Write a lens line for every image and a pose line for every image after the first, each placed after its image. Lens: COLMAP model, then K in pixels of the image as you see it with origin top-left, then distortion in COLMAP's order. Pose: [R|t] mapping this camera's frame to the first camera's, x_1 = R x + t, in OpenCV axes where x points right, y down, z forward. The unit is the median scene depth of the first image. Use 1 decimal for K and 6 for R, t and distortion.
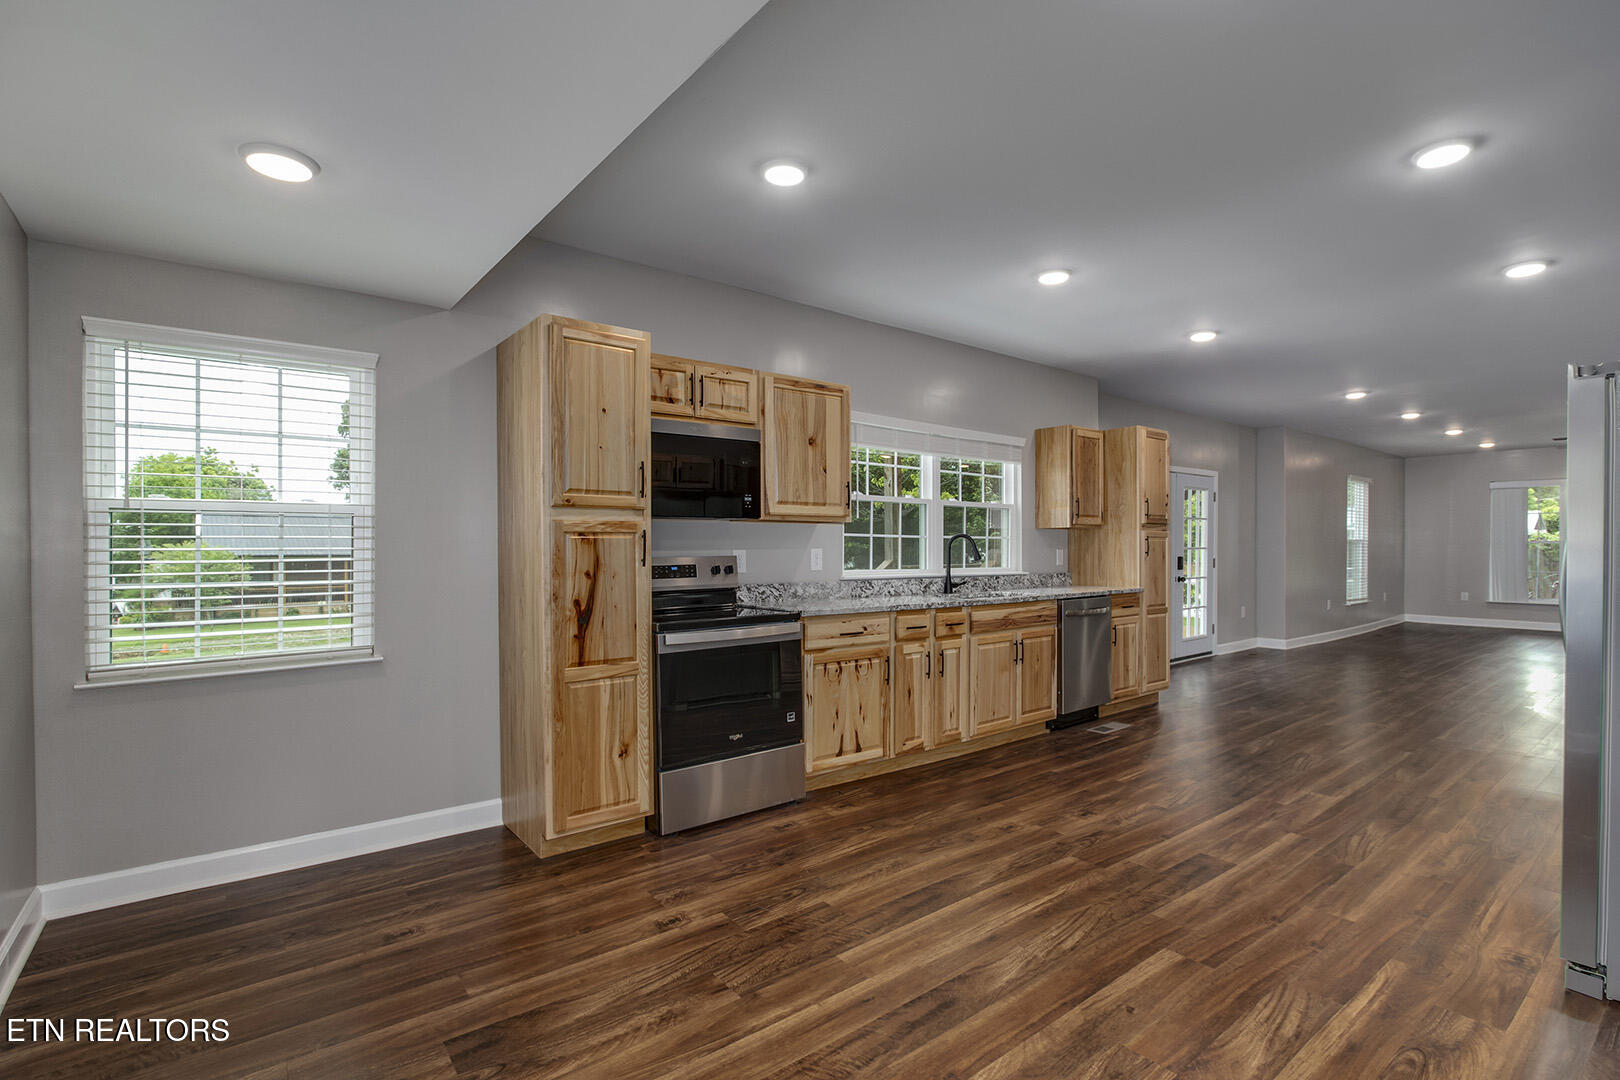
lens RADIAL K [[754.7, 0, 812.0], [0, 754.7, 555.1], [0, 0, 1]] dist [-0.027930, 0.005361]
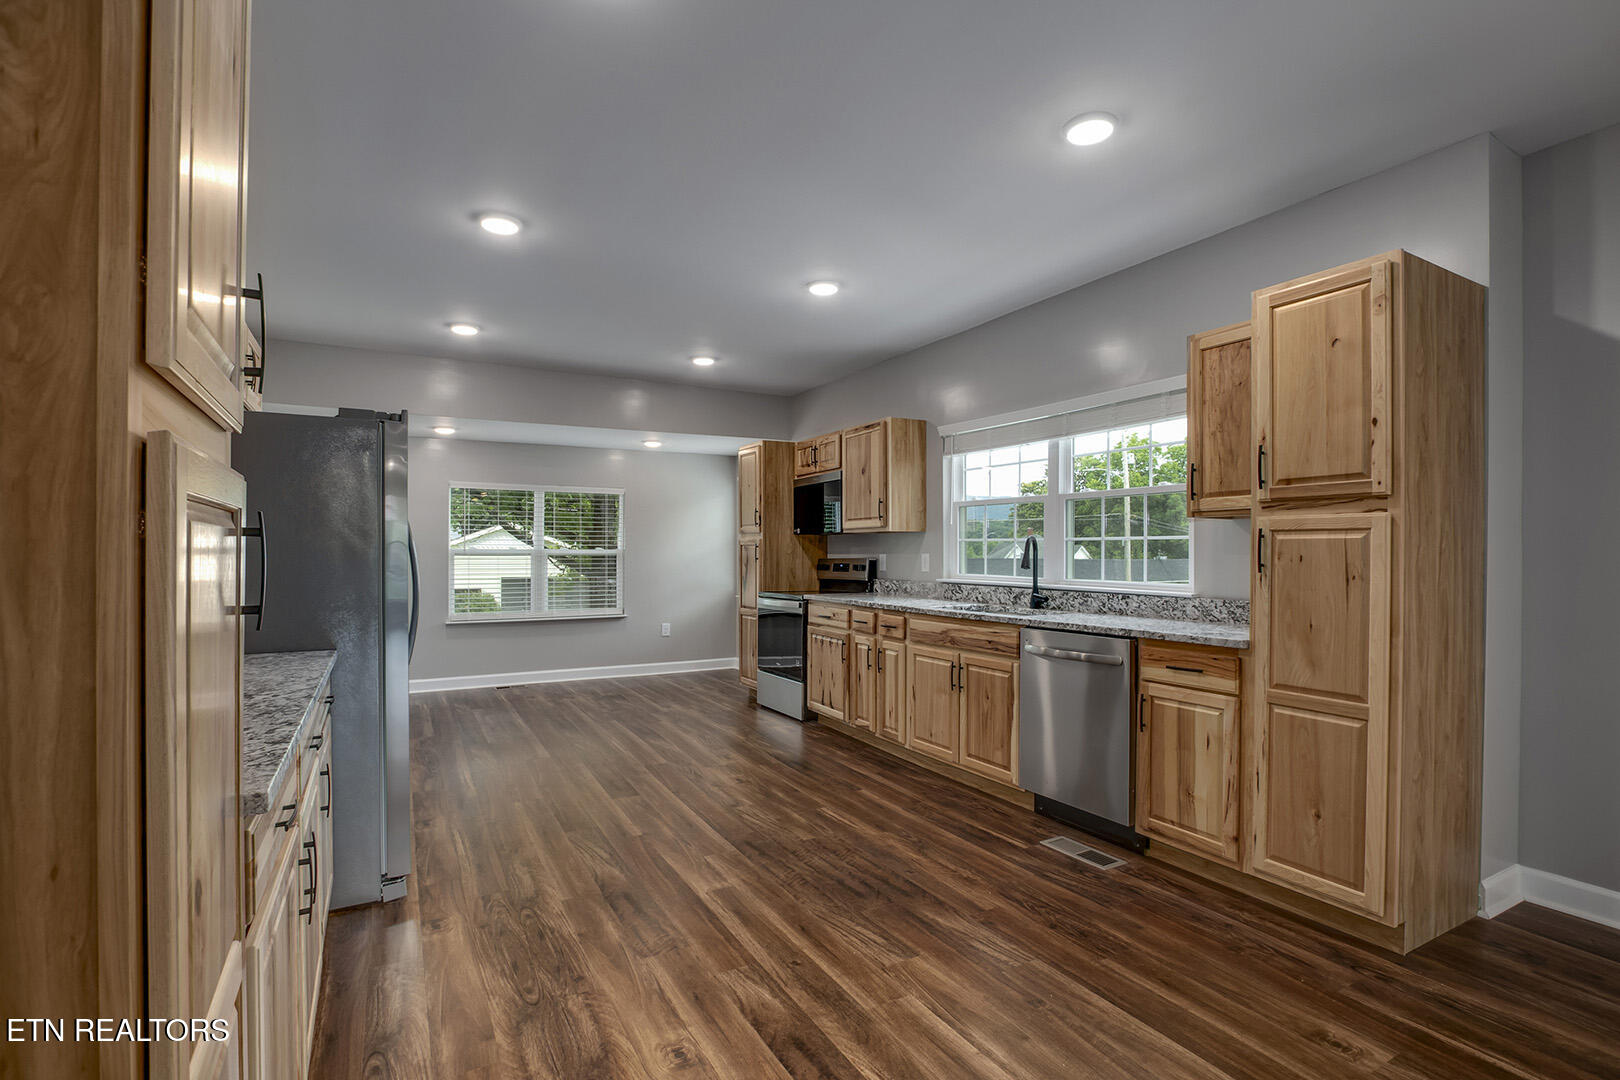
lens RADIAL K [[754.7, 0, 812.0], [0, 754.7, 555.1], [0, 0, 1]] dist [-0.027930, 0.005361]
pose [[-0.157215, 0.005750, -0.987548, 1.403459], [-0.010057, 0.999922, 0.007423, -0.015019], [0.987513, 0.011099, -0.157144, 1.204023]]
